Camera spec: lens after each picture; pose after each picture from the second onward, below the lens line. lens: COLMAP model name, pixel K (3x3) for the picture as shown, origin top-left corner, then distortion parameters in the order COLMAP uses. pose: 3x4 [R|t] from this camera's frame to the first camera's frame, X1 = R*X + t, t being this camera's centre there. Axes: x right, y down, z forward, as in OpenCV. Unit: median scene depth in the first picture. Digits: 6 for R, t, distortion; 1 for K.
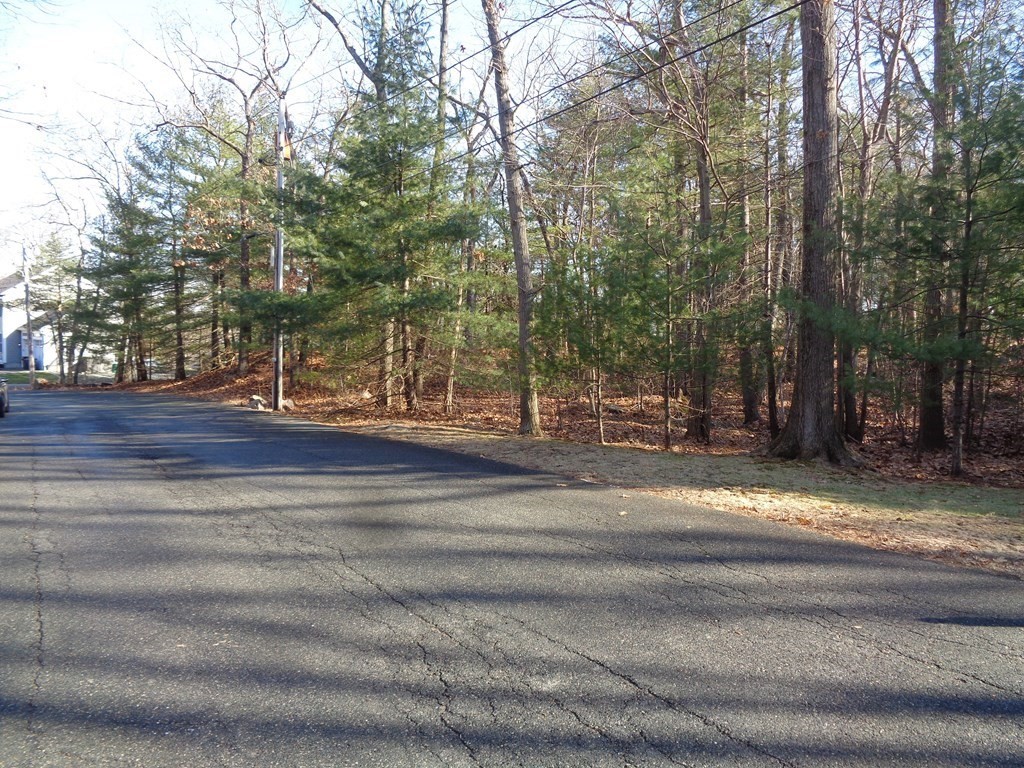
lens RADIAL K [[769.1, 0, 511.2], [0, 769.1, 379.7], [0, 0, 1]] dist [0.005837, 0.002769]
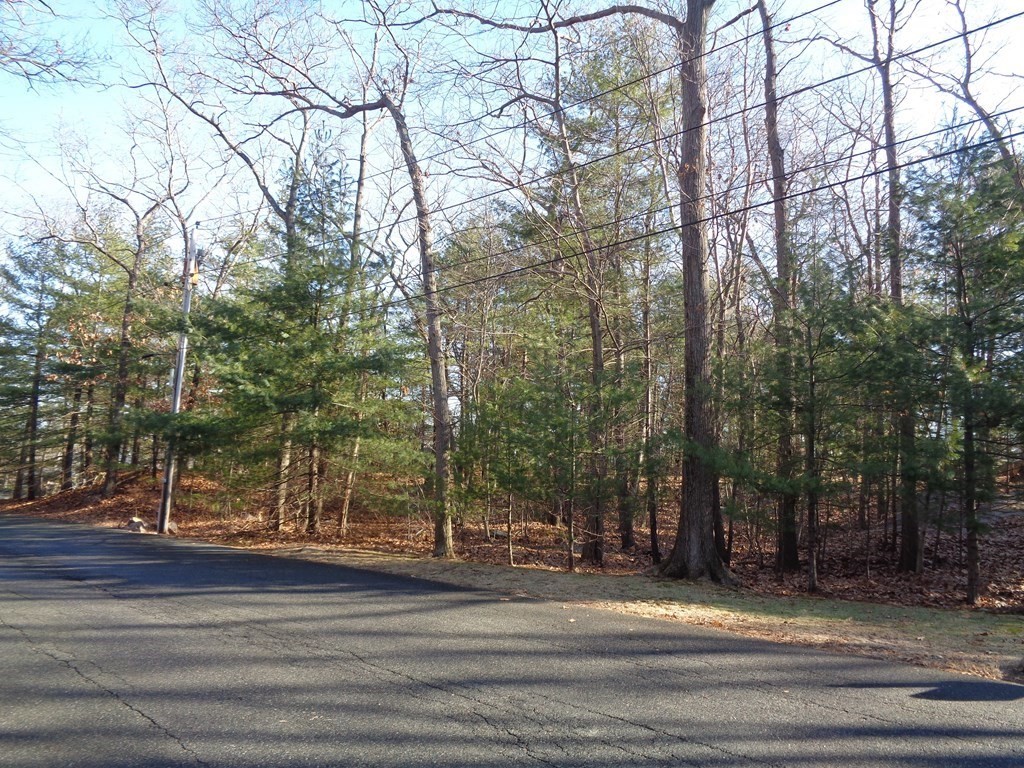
lens RADIAL K [[769.1, 0, 514.0], [0, 769.1, 386.3], [0, 0, 1]] dist [0.005837, 0.002769]
pose [[0.981643, 0.044069, 0.185565, -0.088535], [-0.015074, 0.987822, -0.154854, 0.000951], [-0.190129, 0.149214, 0.970354, -0.093043]]
